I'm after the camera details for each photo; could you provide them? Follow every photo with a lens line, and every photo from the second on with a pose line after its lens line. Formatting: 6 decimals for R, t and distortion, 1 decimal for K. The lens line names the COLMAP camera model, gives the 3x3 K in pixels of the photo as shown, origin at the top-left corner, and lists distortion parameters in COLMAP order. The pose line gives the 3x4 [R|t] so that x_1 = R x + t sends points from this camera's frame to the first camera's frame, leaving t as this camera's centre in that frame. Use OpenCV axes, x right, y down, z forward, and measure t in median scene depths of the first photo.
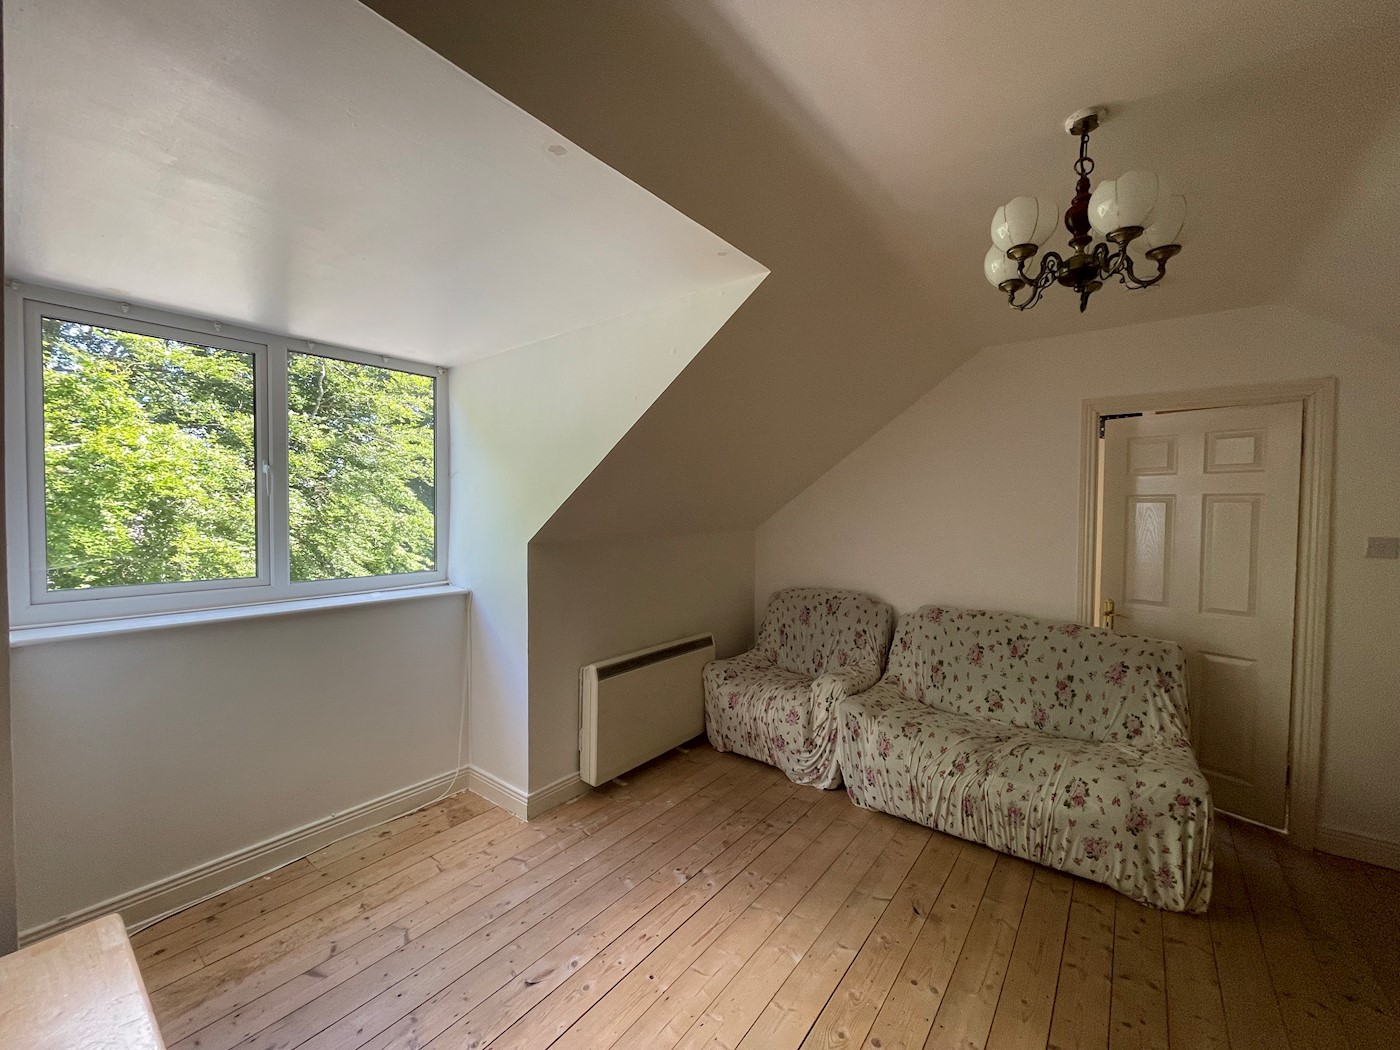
lens RADIAL K [[561.9, 0, 700.0], [0, 561.9, 525.0], [0, 0, 1]] dist [0.000481, 0.000424]
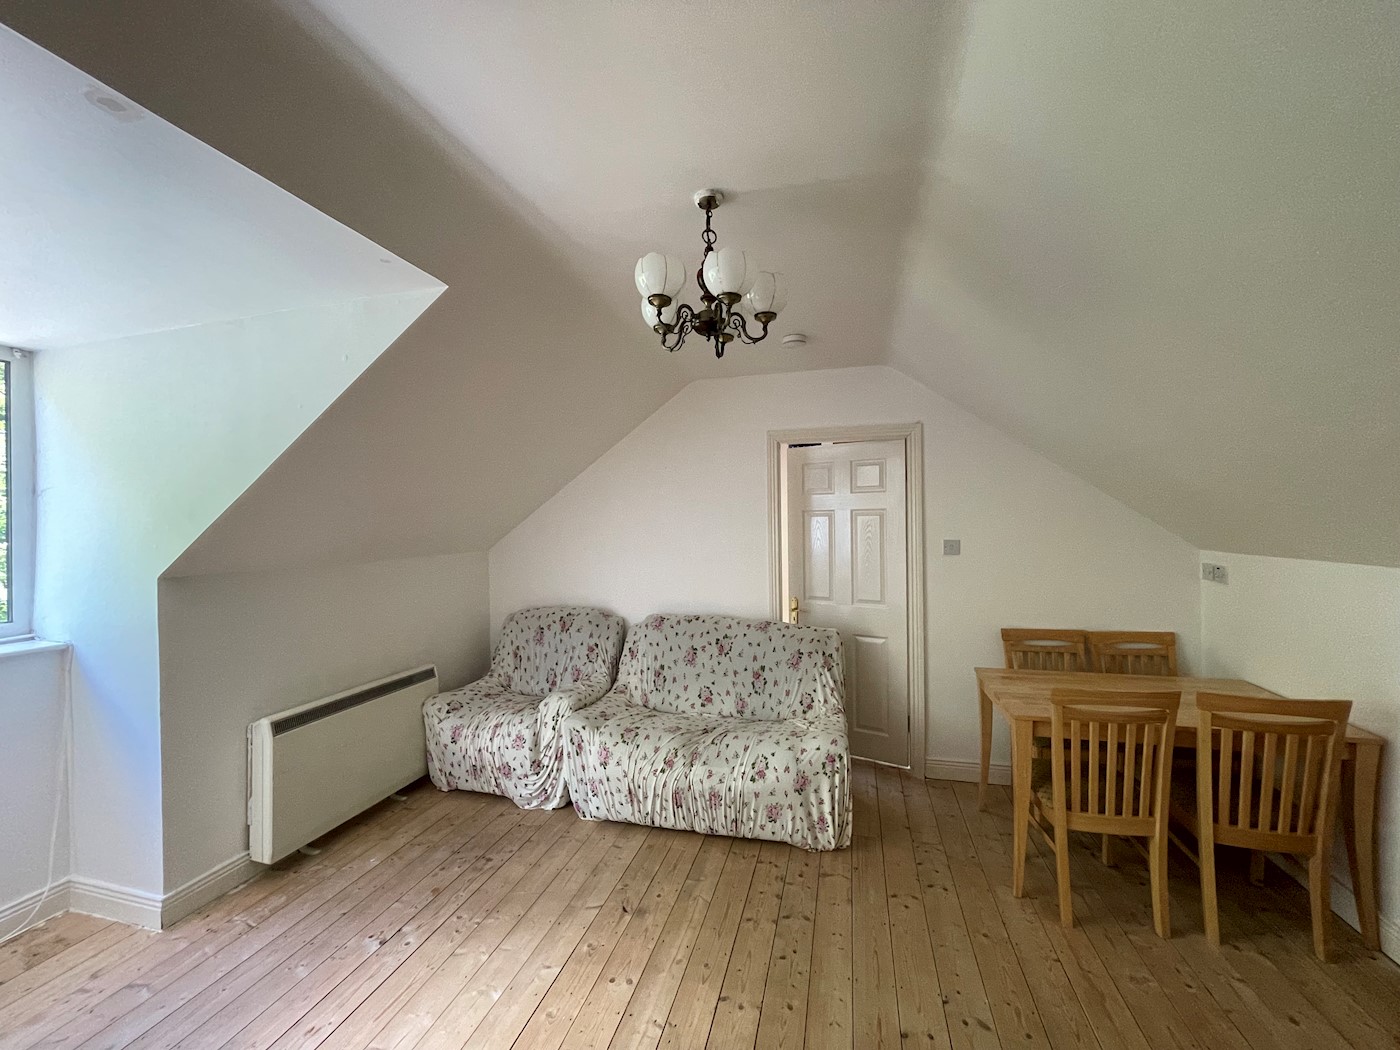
lens RADIAL K [[561.9, 0, 700.0], [0, 561.9, 525.0], [0, 0, 1]] dist [0.000481, 0.000424]
pose [[0.924770, -0.019791, 0.380012, 0.102880], [0.030691, 0.999272, -0.022644, -0.001514], [-0.379288, 0.032604, 0.924704, -0.035877]]
